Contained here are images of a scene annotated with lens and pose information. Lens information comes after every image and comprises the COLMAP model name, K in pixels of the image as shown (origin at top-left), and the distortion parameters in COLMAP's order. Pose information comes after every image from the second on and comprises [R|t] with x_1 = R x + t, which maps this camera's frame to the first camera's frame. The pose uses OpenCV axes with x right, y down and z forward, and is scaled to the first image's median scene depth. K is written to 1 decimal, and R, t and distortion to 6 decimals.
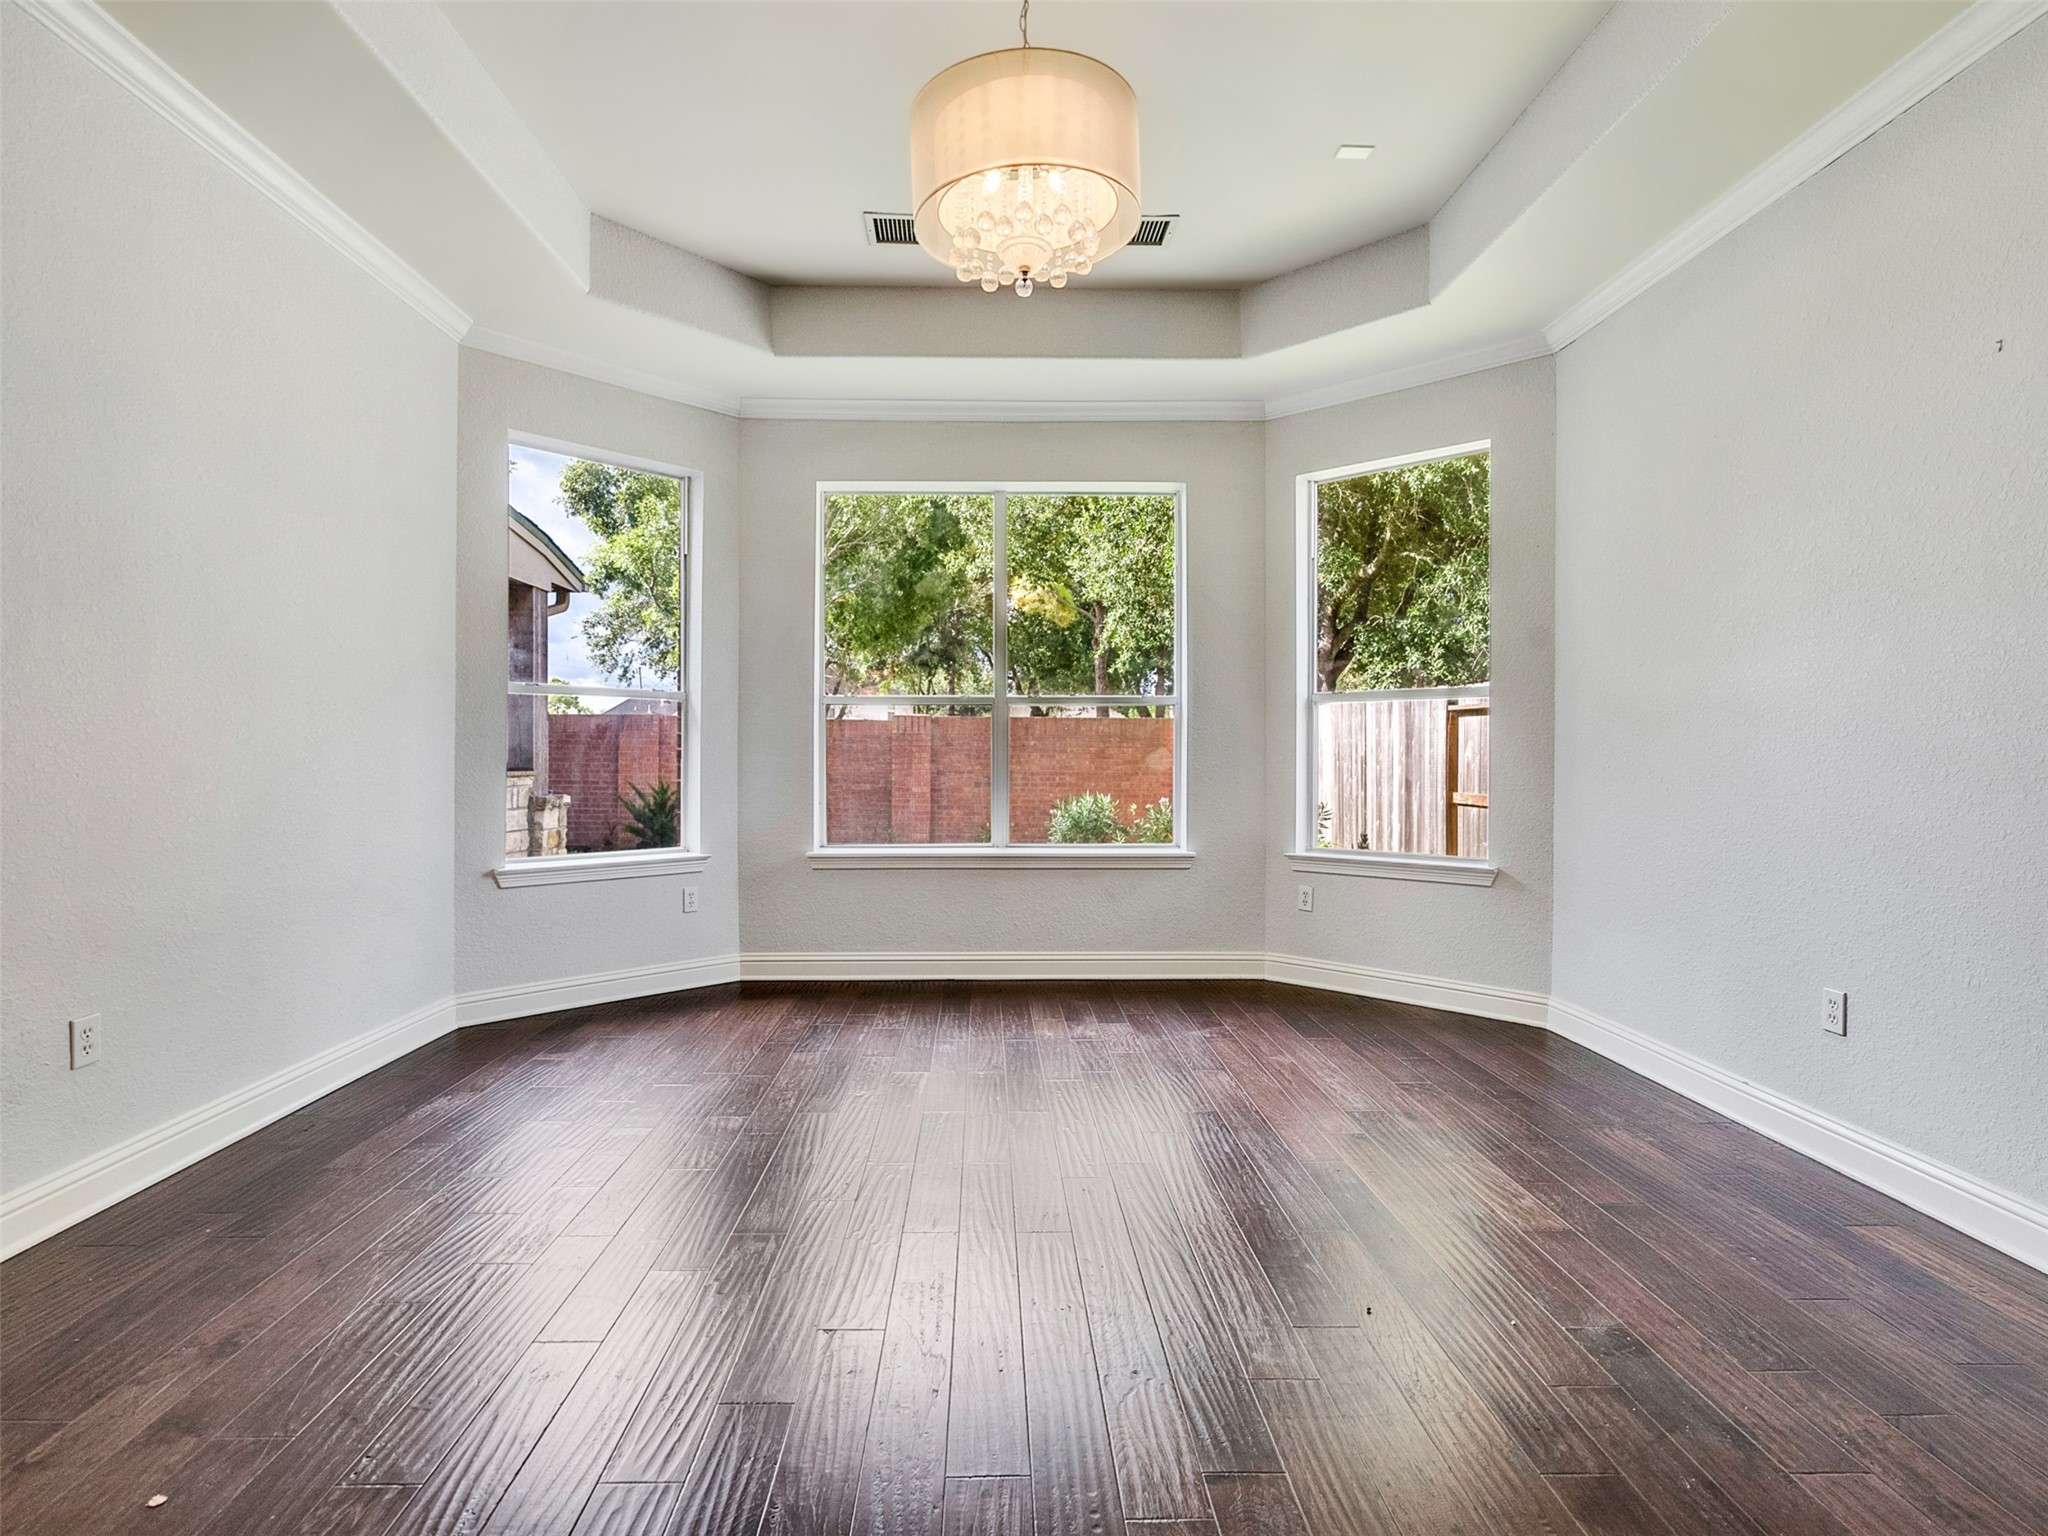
lens RADIAL K [[1050.2, 0, 1022.4], [0, 1050.2, 768.8], [0, 0, 1]] dist [-0.008304, 0.006896]
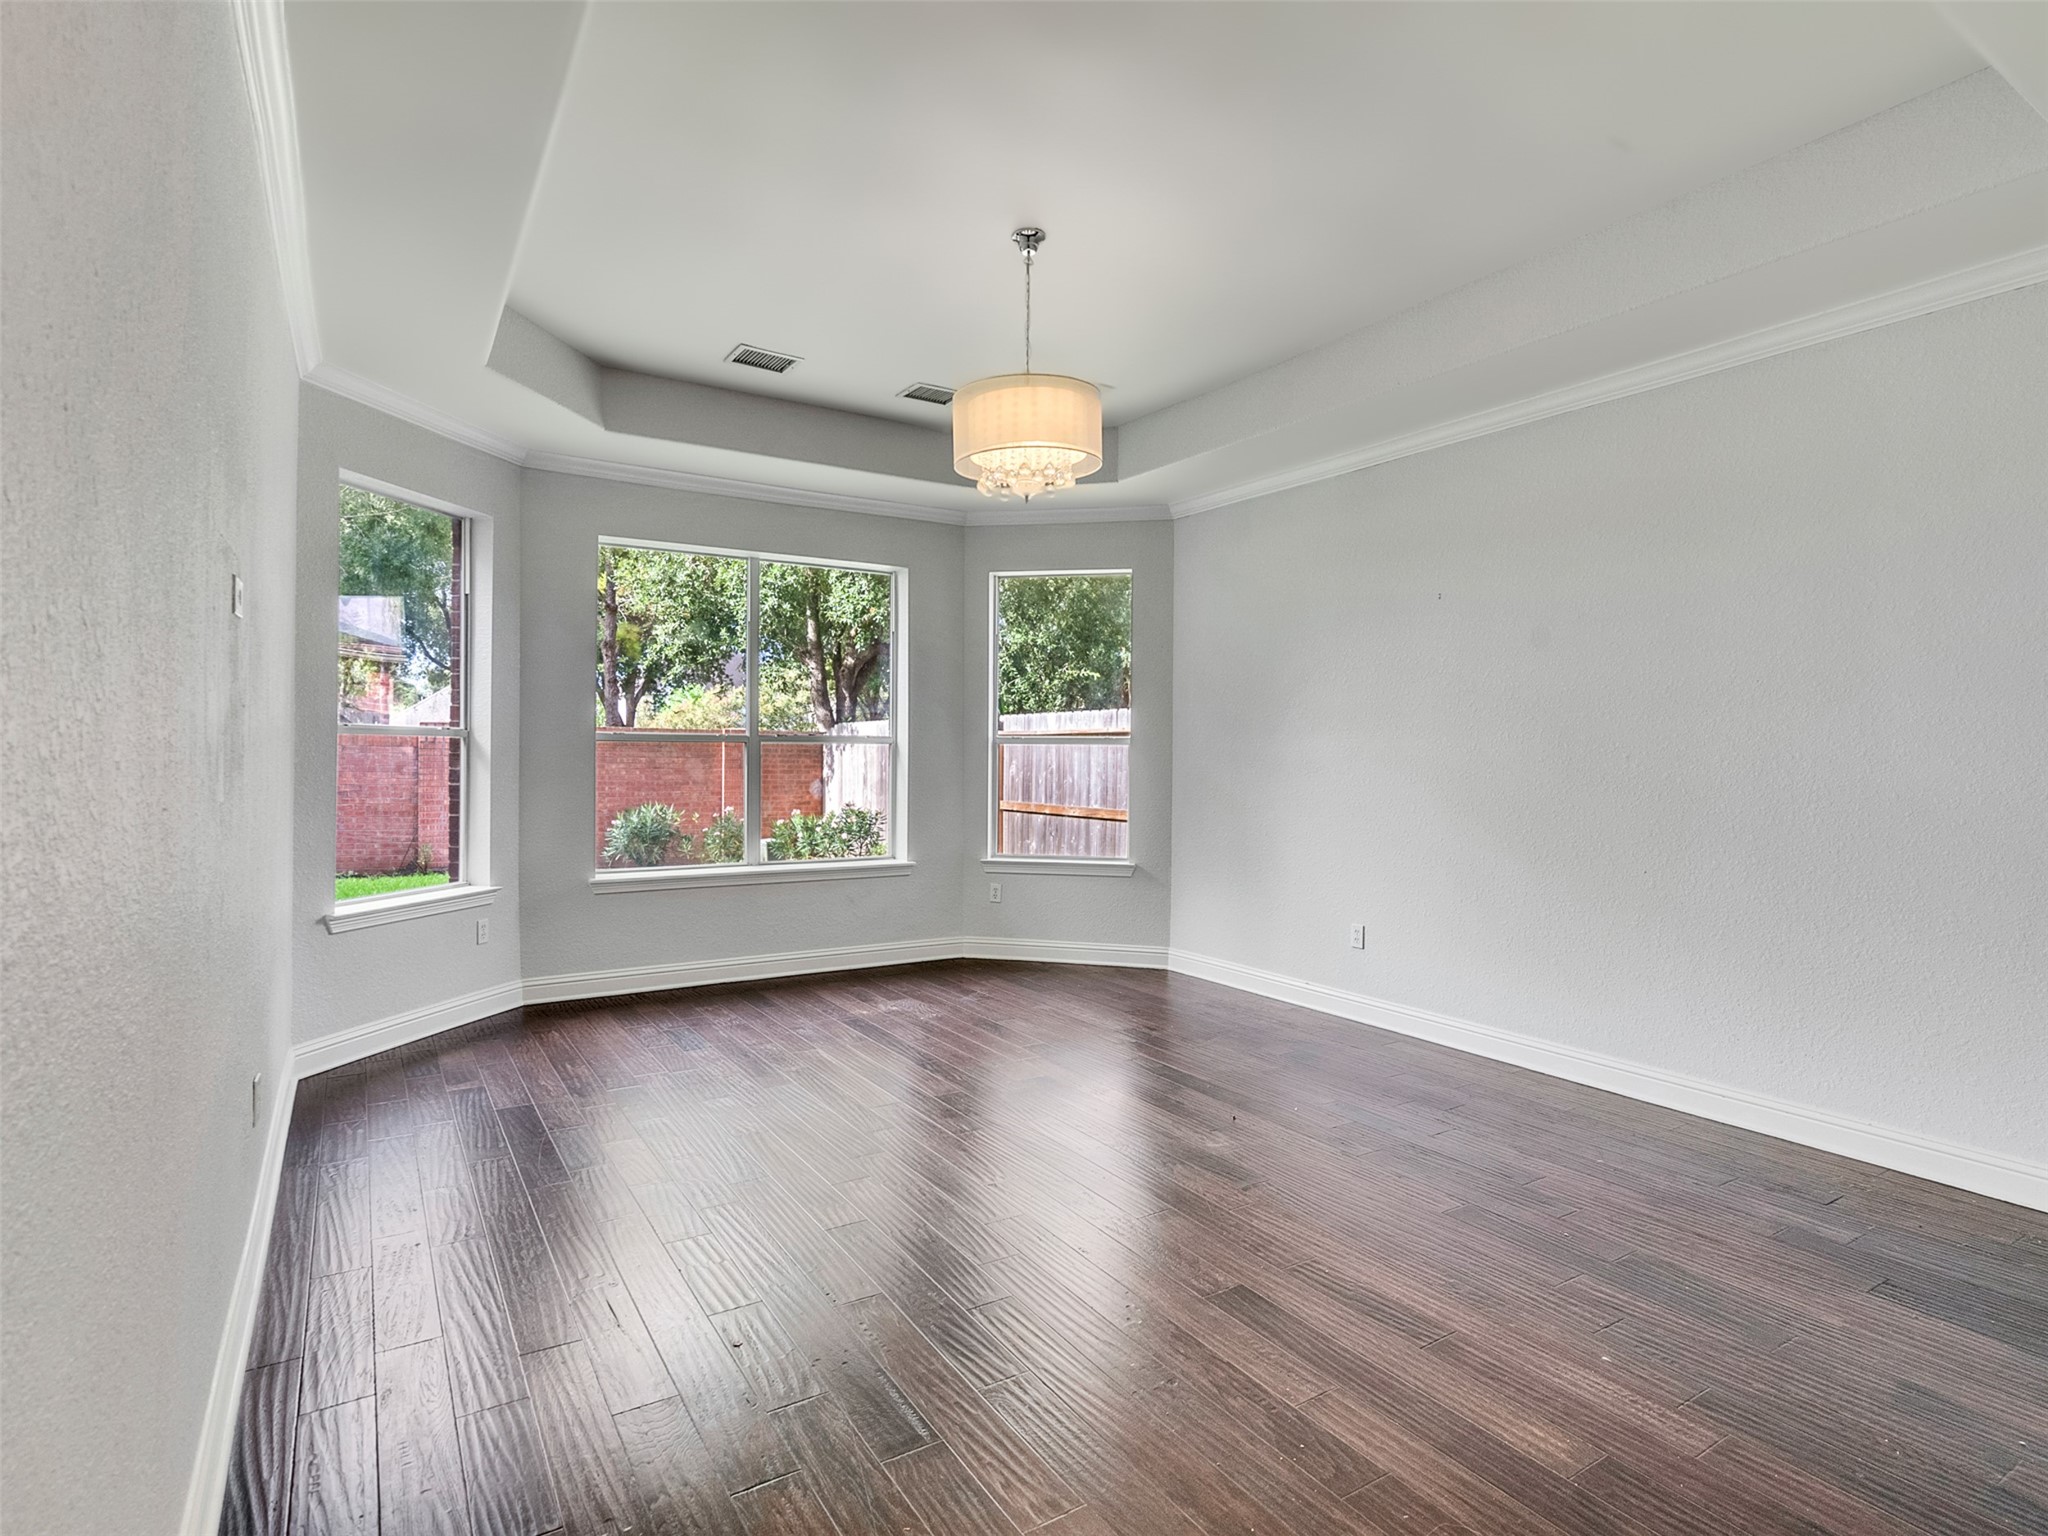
lens RADIAL K [[1050.2, 0, 1023.0], [0, 1050.2, 761.9], [0, 0, 1]] dist [-0.008304, 0.006896]
pose [[0.855218, 0.001128, 0.518267, -0.402369], [-0.000458, 0.999999, -0.001420, -0.041342], [-0.518268, 0.000977, 0.855218, -0.156228]]
